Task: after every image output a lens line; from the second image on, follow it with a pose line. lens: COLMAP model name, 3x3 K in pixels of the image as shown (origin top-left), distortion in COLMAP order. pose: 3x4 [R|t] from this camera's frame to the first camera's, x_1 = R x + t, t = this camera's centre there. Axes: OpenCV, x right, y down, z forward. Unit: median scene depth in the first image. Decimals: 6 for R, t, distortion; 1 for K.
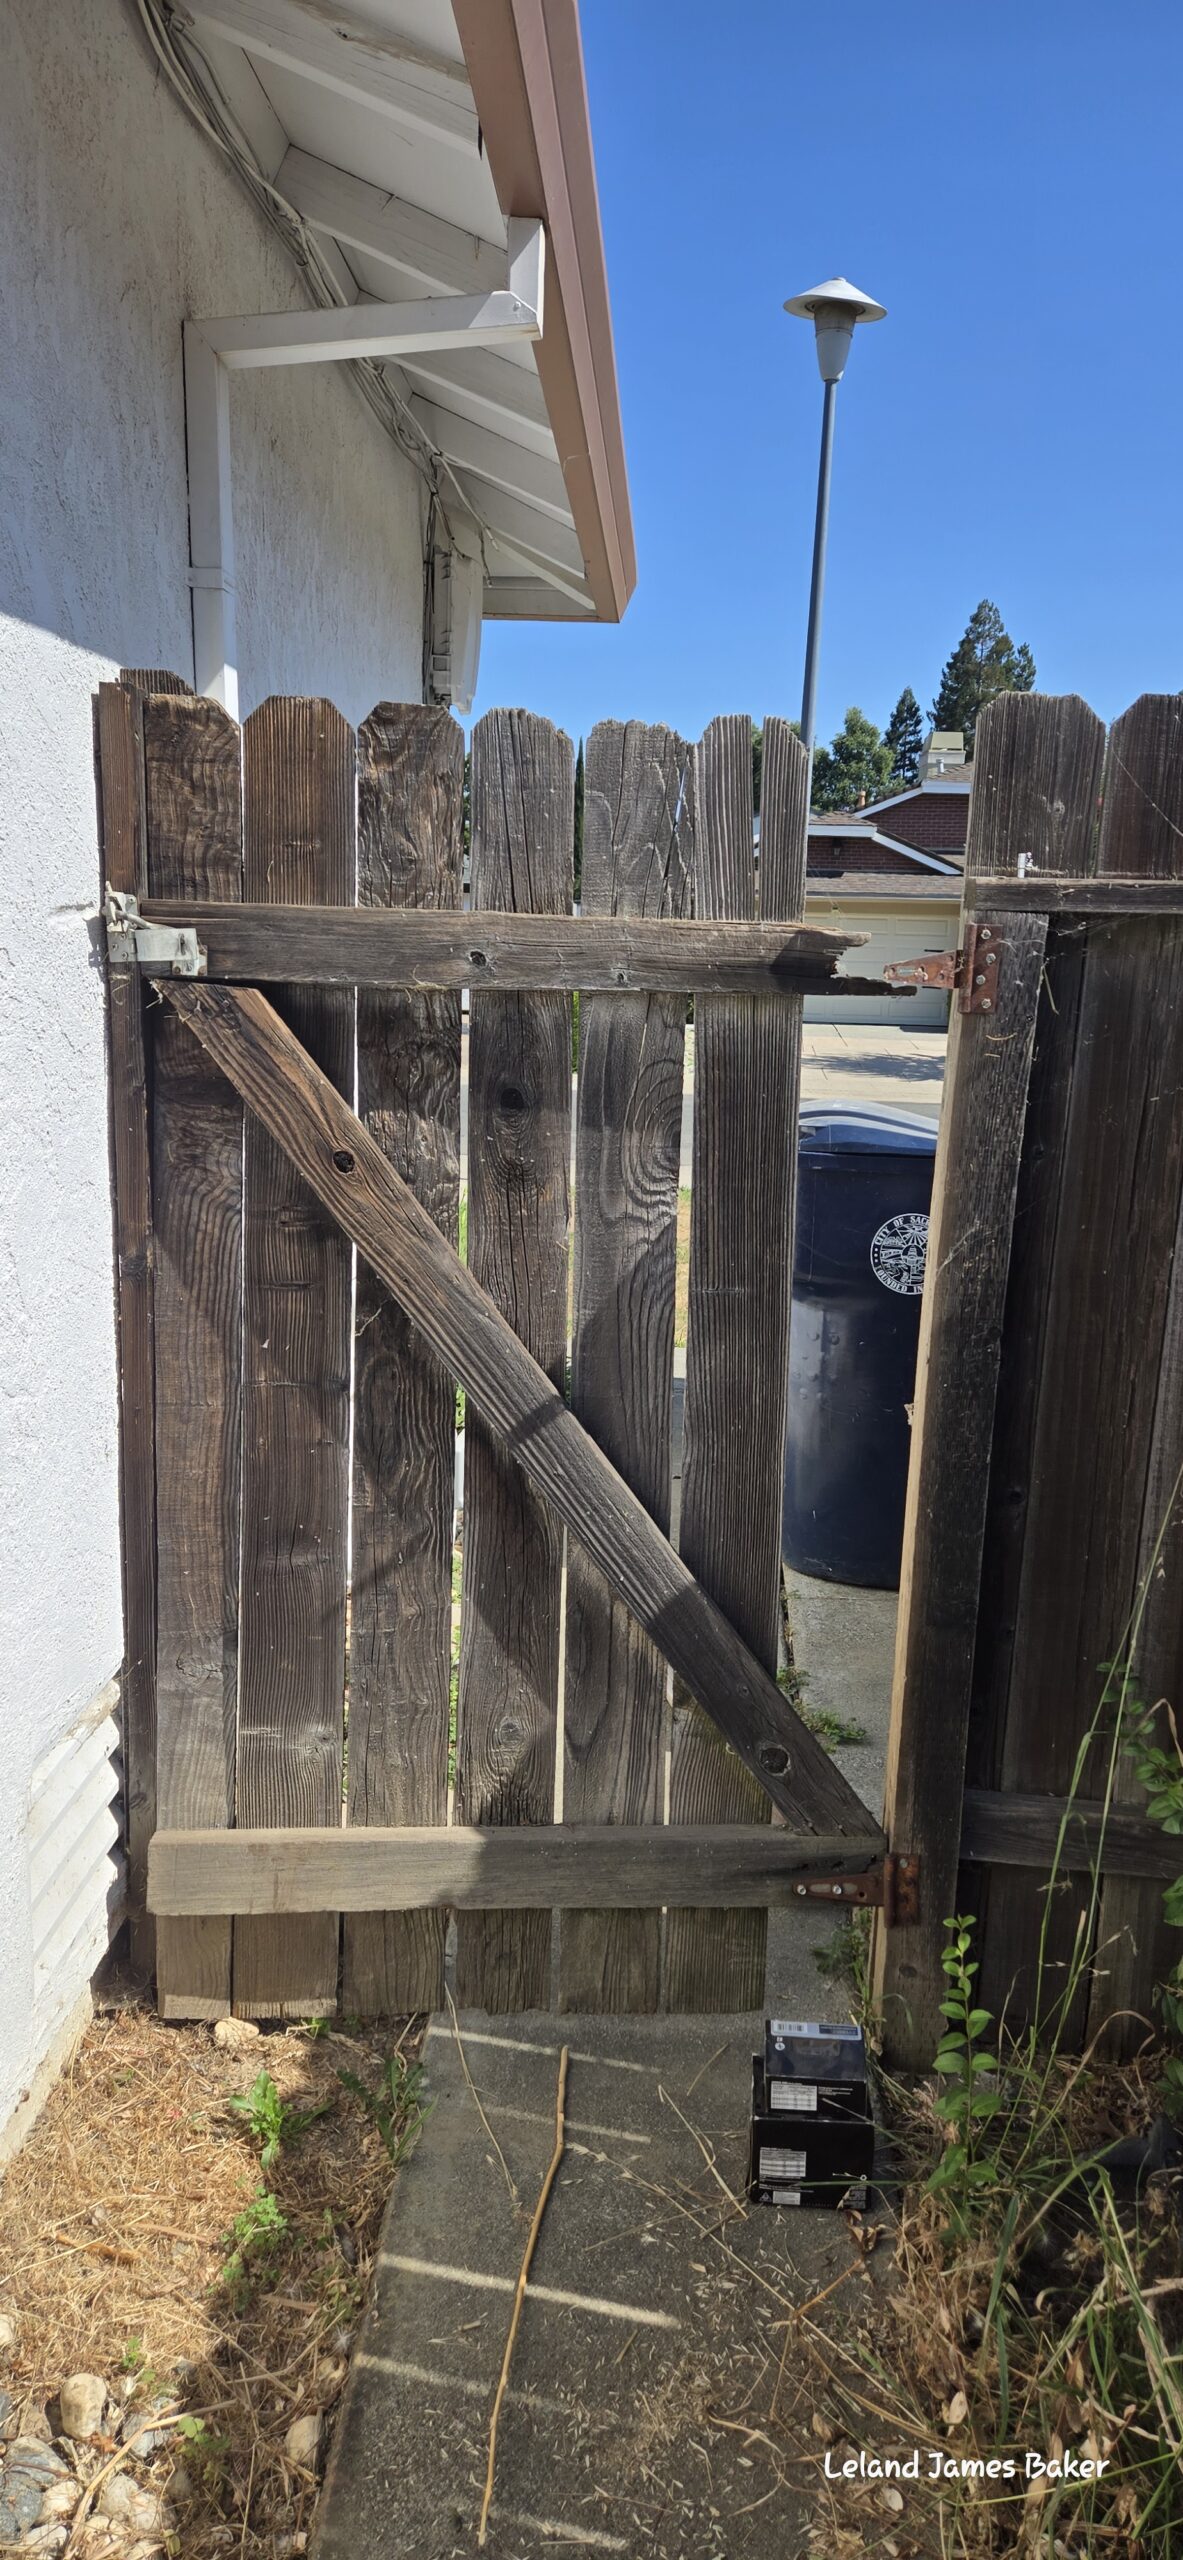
lens RADIAL K [[1713.3, 0, 596.3], [0, 1713.3, 1289.7], [0, 0, 1]] dist [0.057833, -0.047791]
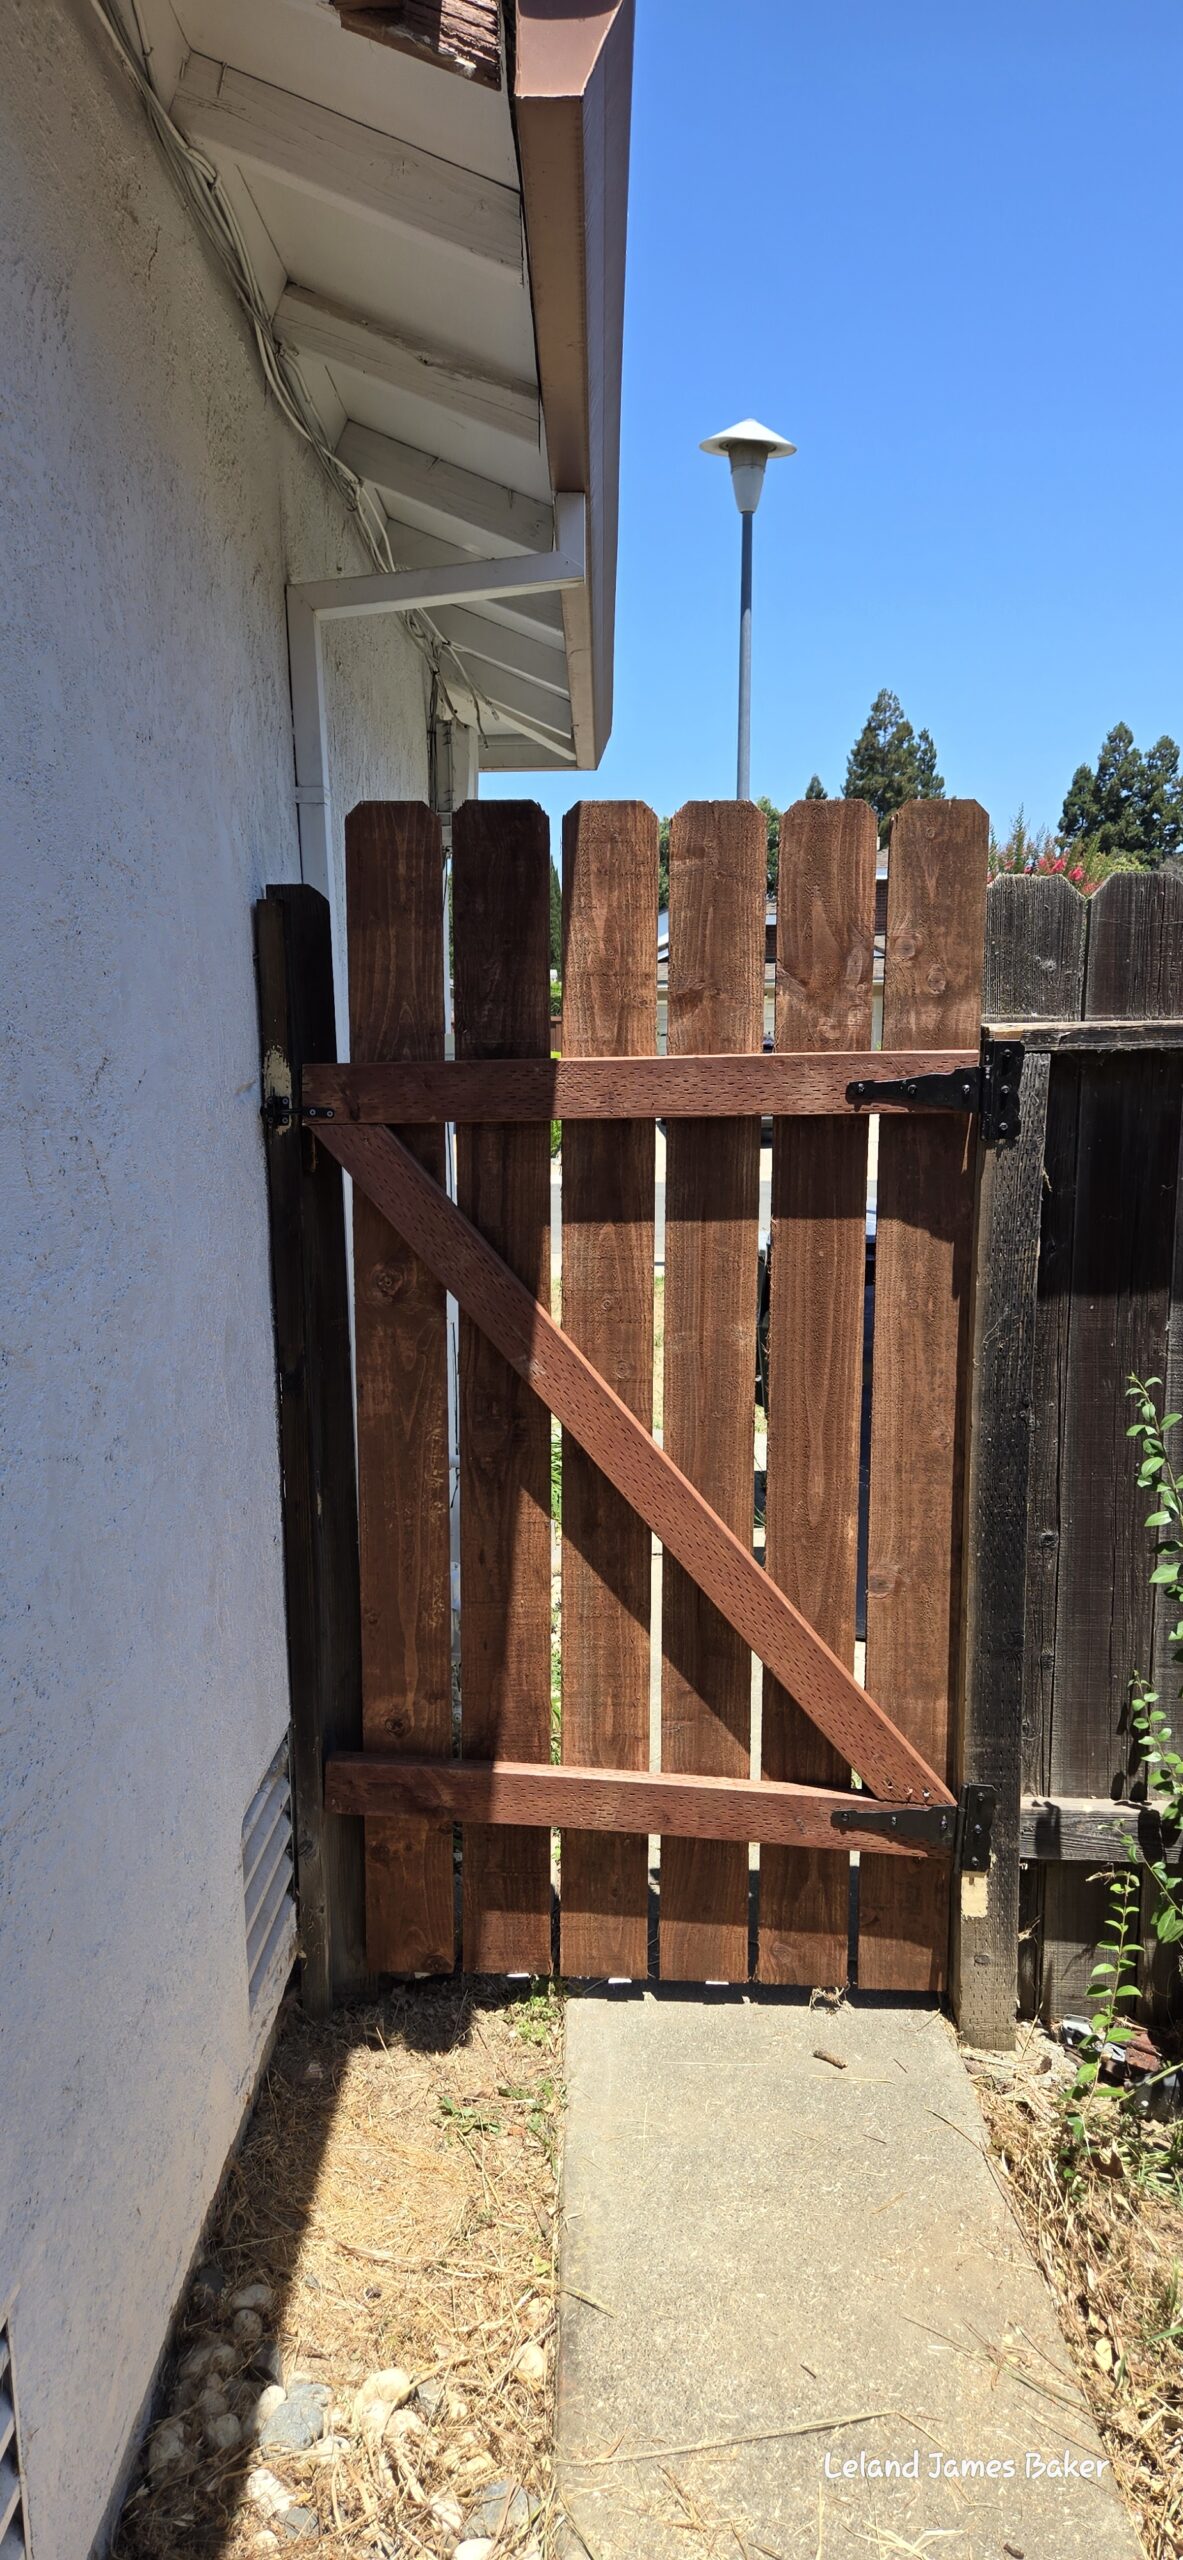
lens RADIAL K [[1713.3, 0, 591.6], [0, 1713.3, 1297.2], [0, 0, 1]] dist [0.057833, -0.047791]
pose [[0.998180, -0.050523, 0.032911, -0.088843], [0.051995, 0.997609, -0.045532, -0.006890], [-0.030532, 0.047161, 0.998421, -0.157365]]
